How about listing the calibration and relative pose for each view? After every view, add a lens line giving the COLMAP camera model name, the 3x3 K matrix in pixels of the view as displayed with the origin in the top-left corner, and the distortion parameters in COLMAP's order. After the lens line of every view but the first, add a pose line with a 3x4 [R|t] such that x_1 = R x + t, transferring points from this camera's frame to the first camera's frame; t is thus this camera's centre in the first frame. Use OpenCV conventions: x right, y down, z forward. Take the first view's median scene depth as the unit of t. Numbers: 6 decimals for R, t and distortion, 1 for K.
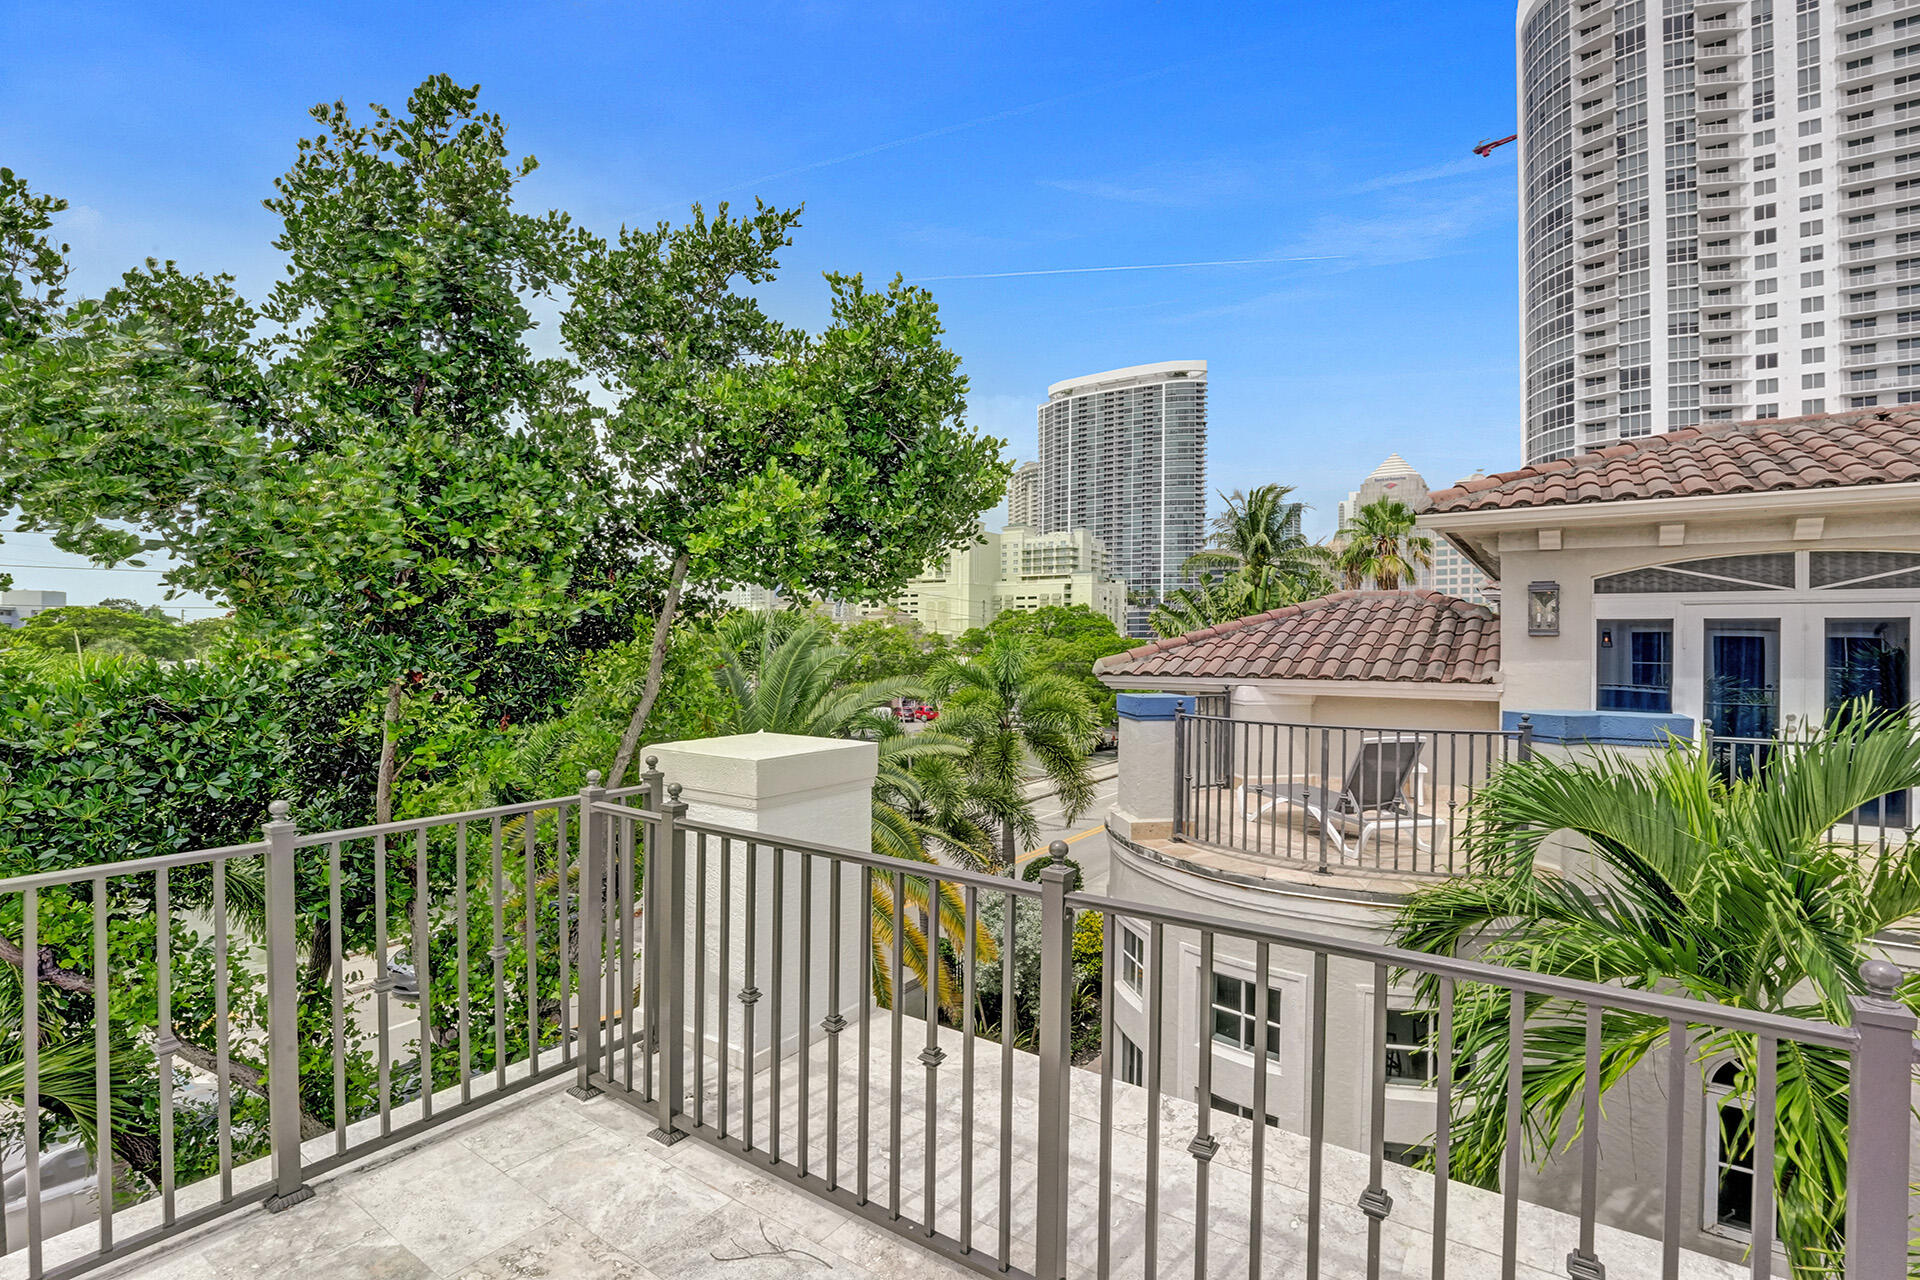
lens RADIAL K [[884.7, 0, 969.9], [0, 884.7, 652.0], [0, 0, 1]] dist [-0.013765, 0.000816]
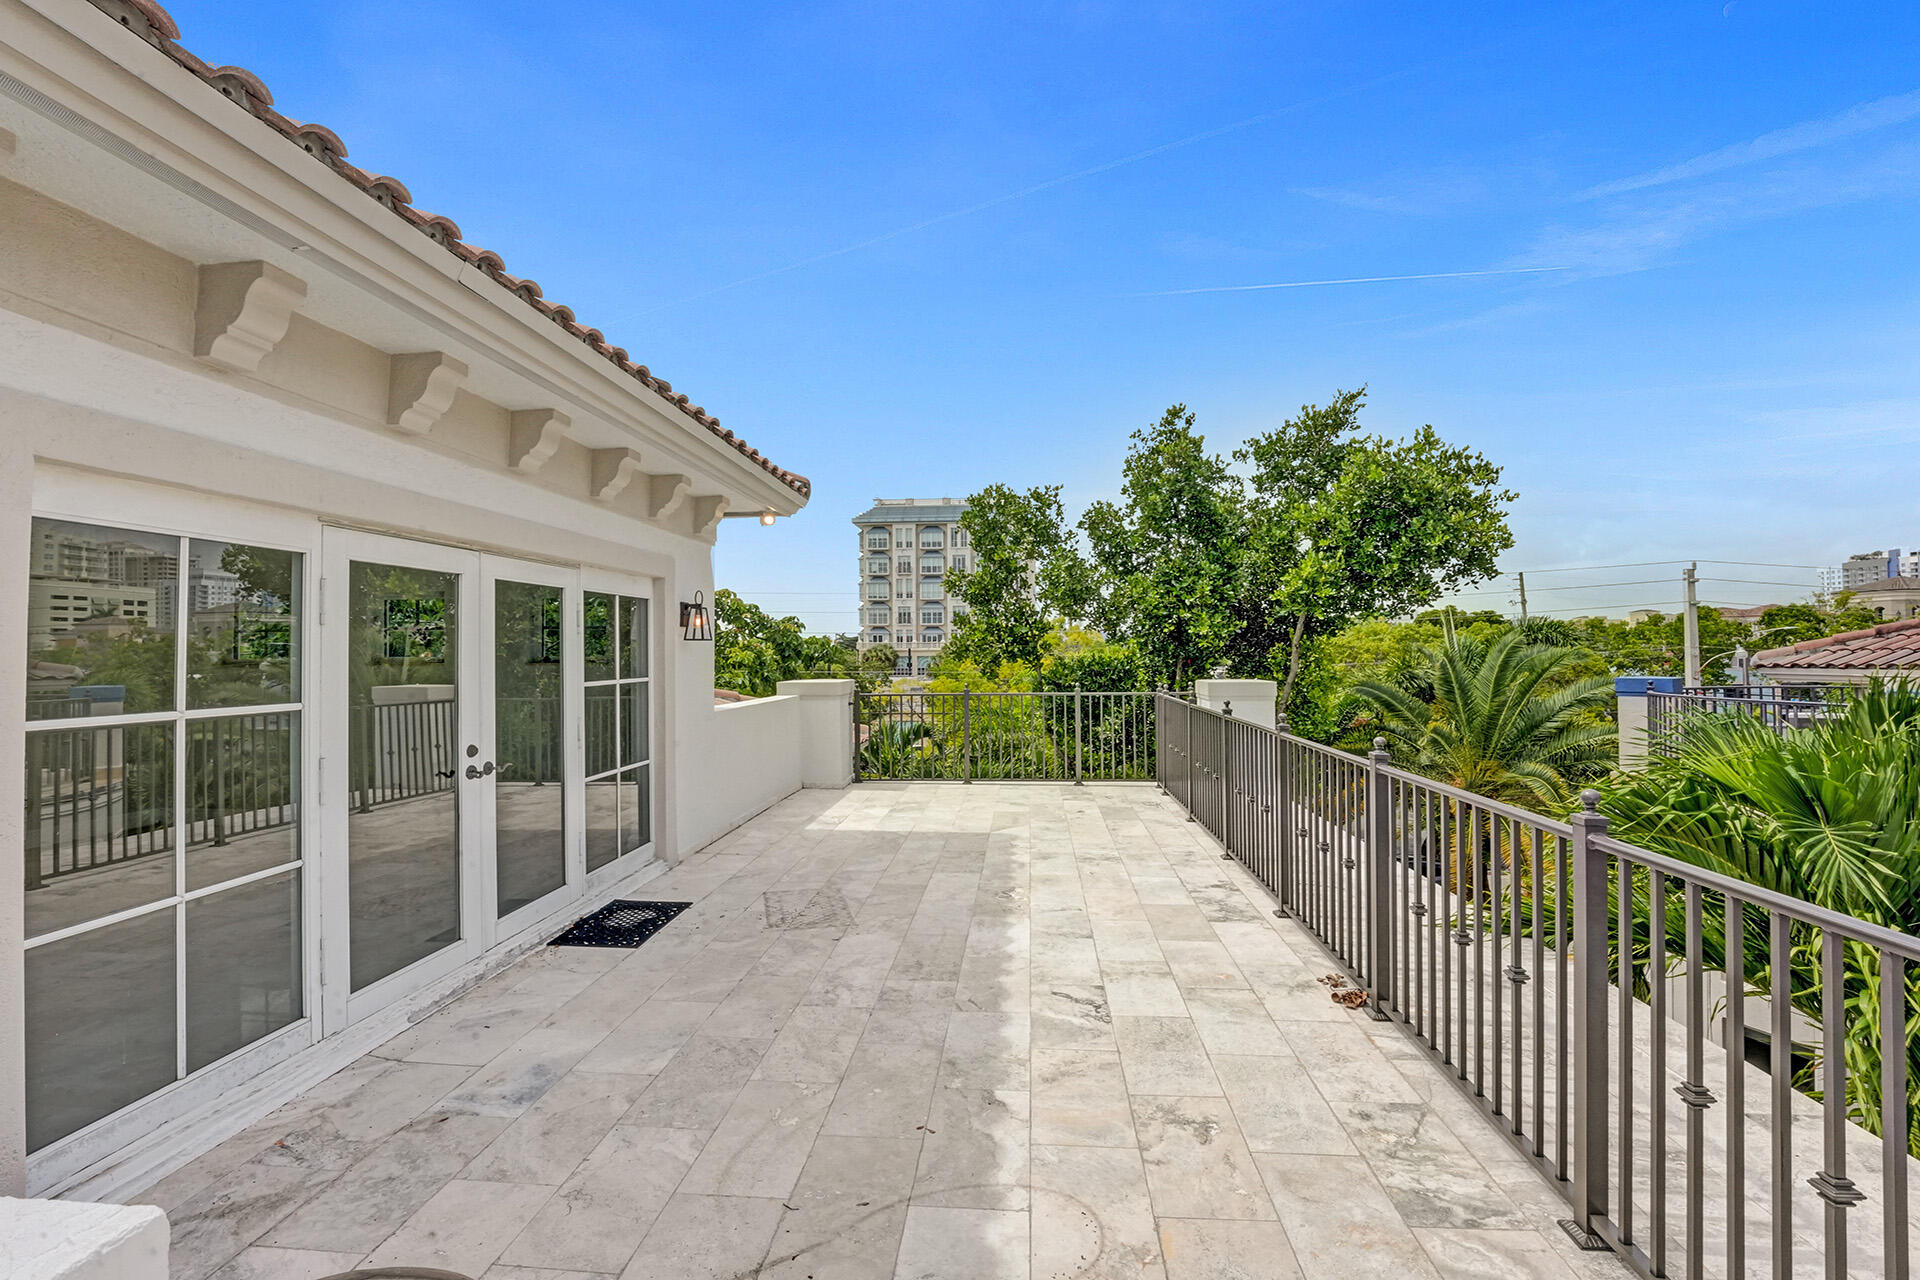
lens RADIAL K [[884.7, 0, 959.0], [0, 884.7, 640.8], [0, 0, 1]] dist [-0.013765, 0.000816]
pose [[0.469928, -0.024952, -0.882352, 1.115753], [0.005017, 0.999660, -0.025597, 0.025728], [0.882690, 0.007602, 0.469894, -0.556153]]
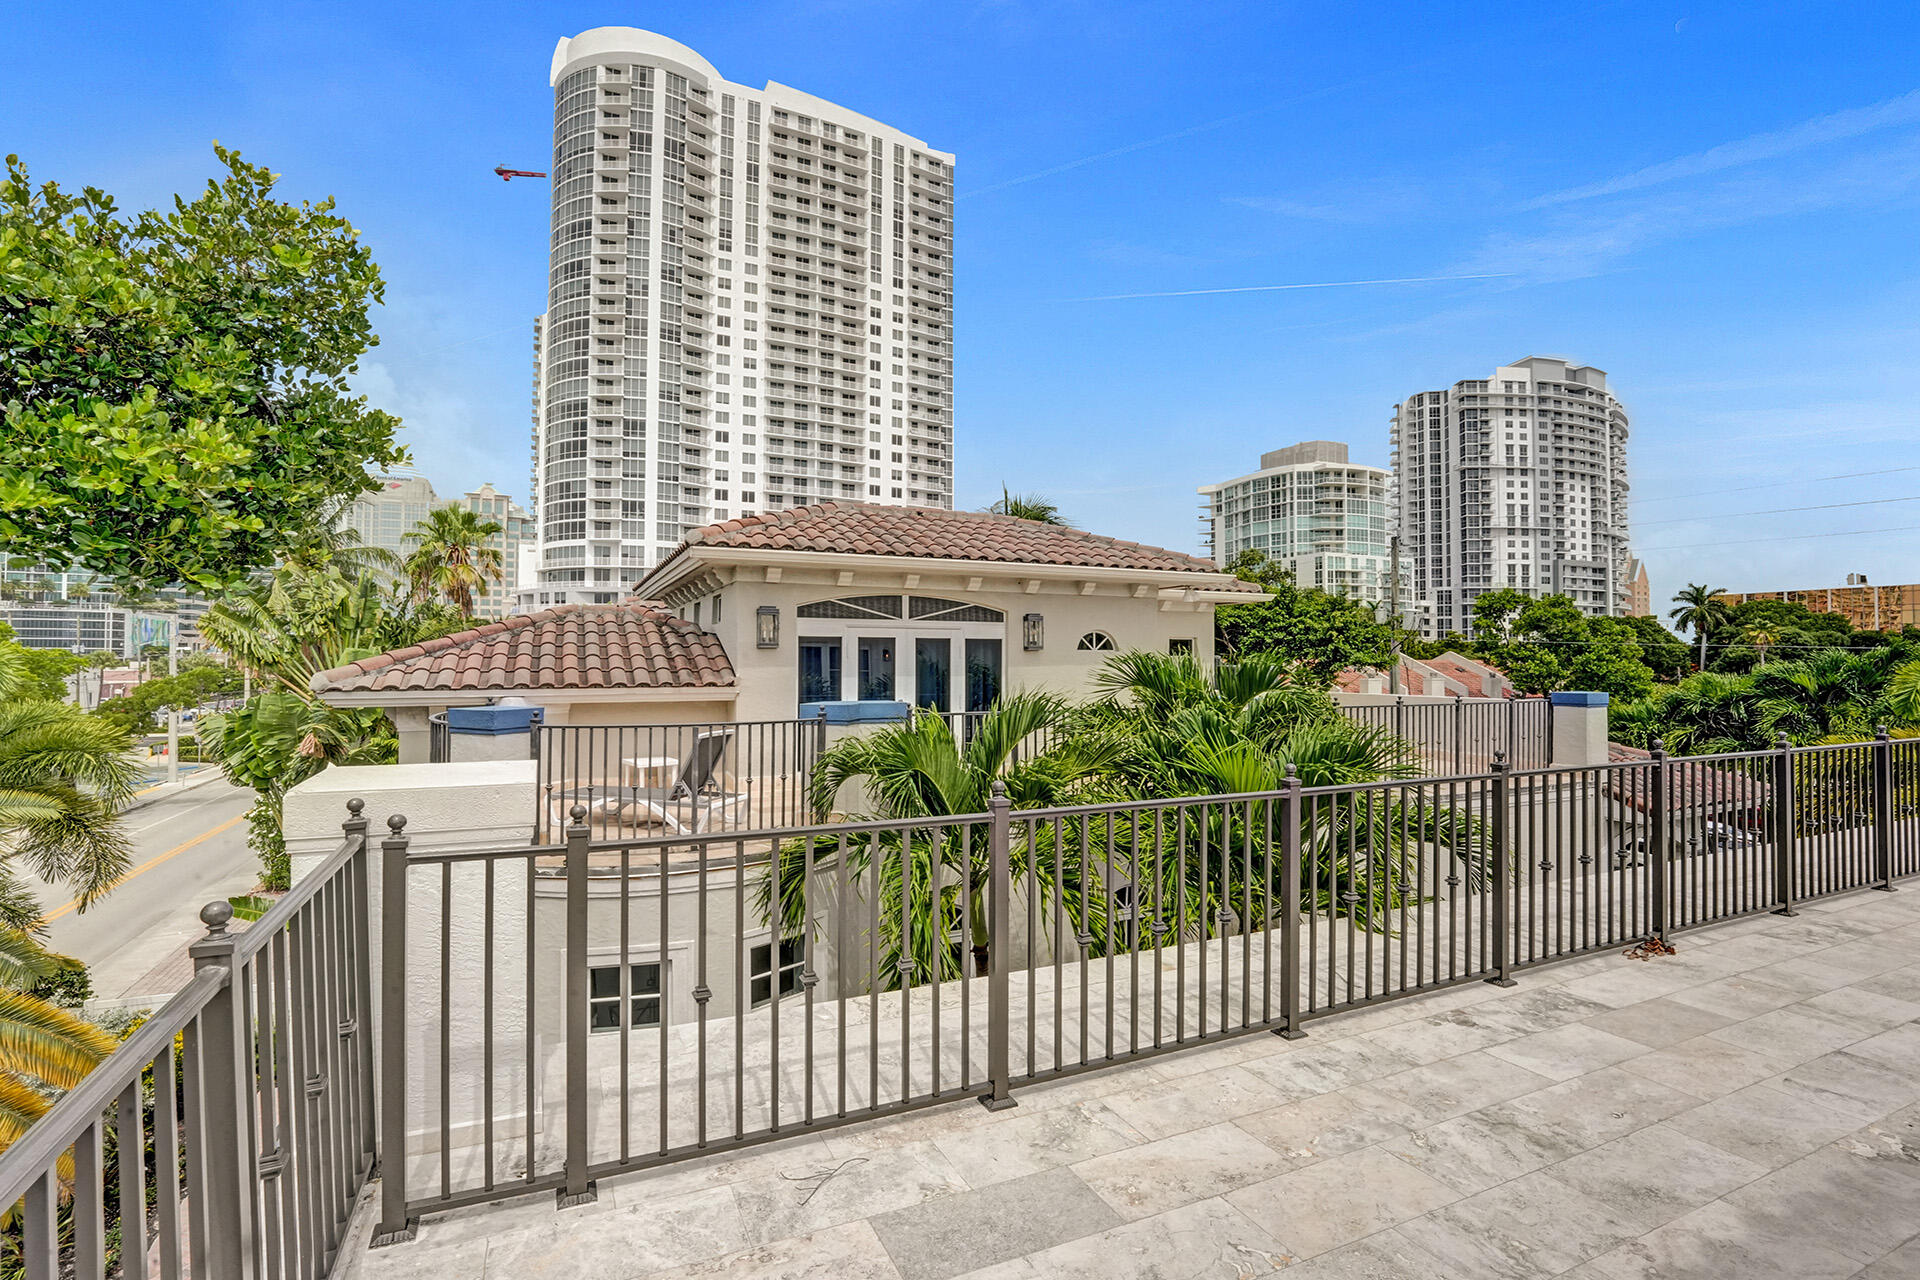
lens RADIAL K [[884.7, 0, 958.4], [0, 884.7, 667.7], [0, 0, 1]] dist [-0.013765, 0.000816]
pose [[0.537607, -0.013348, 0.843090, -0.193553], [0.009050, 0.999908, 0.010060, -0.000006], [-0.843147, 0.002222, 0.537679, 0.038668]]
